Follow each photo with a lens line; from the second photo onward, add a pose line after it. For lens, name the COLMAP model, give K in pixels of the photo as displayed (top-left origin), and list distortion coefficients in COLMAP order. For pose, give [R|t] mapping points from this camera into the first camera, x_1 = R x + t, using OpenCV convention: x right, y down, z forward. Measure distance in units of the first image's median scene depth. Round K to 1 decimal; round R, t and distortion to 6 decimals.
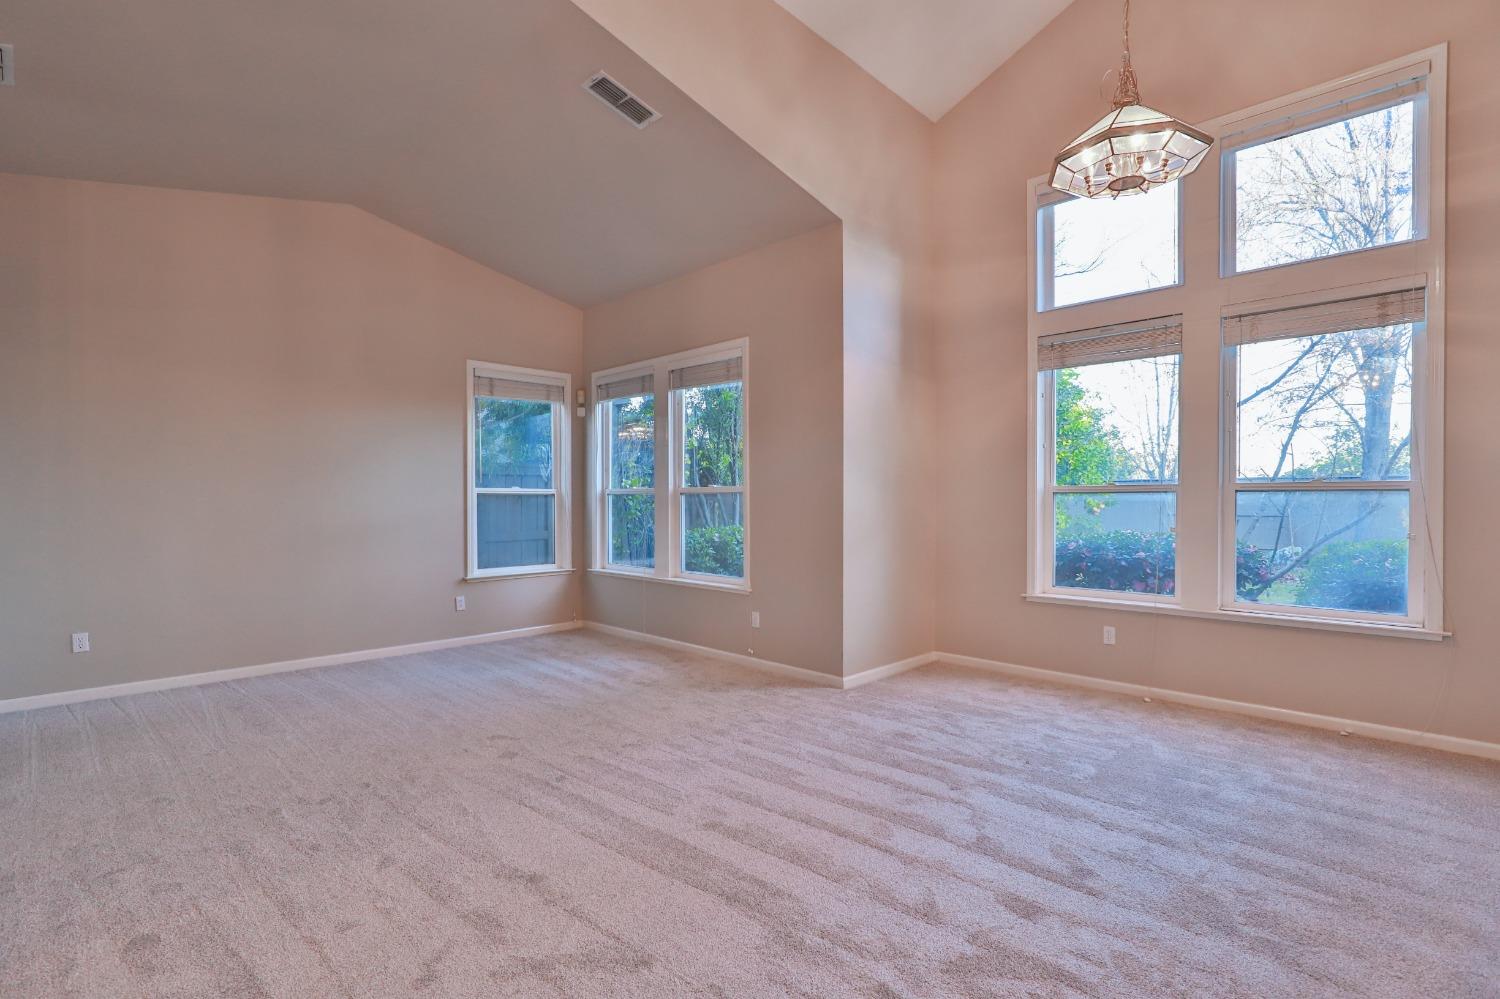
lens RADIAL K [[689.5, 0, 737.5], [0, 689.5, 513.1], [0, 0, 1]] dist [-0.016268, 0.001958]
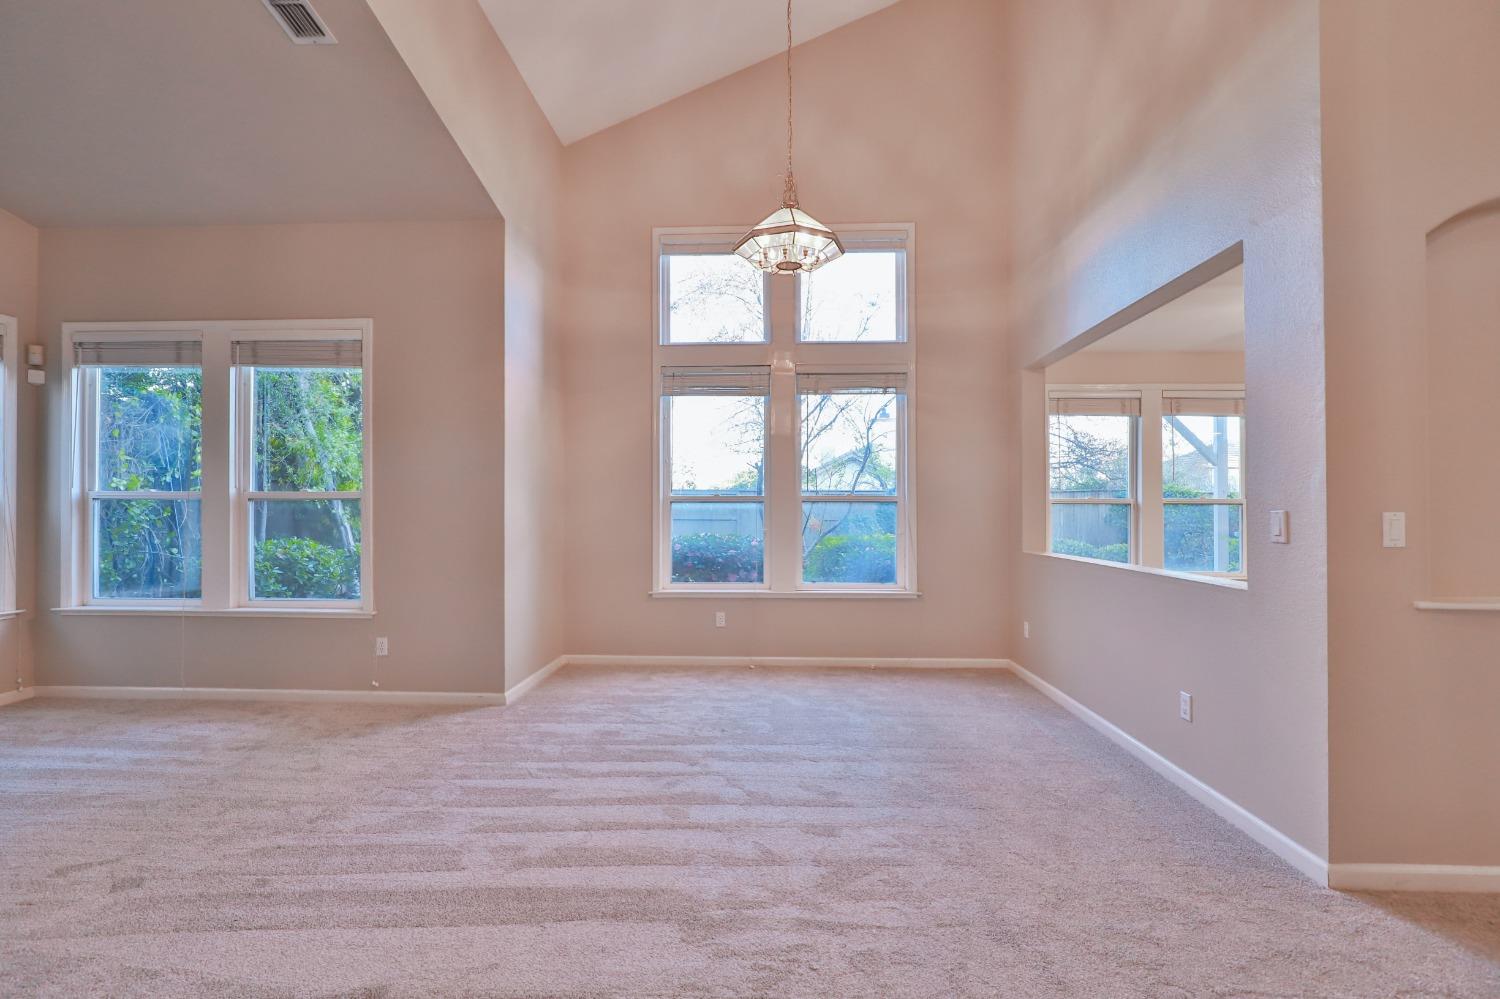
lens RADIAL K [[689.5, 0, 739.9], [0, 689.5, 504.1], [0, 0, 1]] dist [-0.016268, 0.001958]
pose [[0.740449, 0.005422, 0.672091, -0.266095], [0.010737, 0.999744, -0.019895, -0.001737], [-0.672027, 0.021947, 0.740201, 0.070892]]
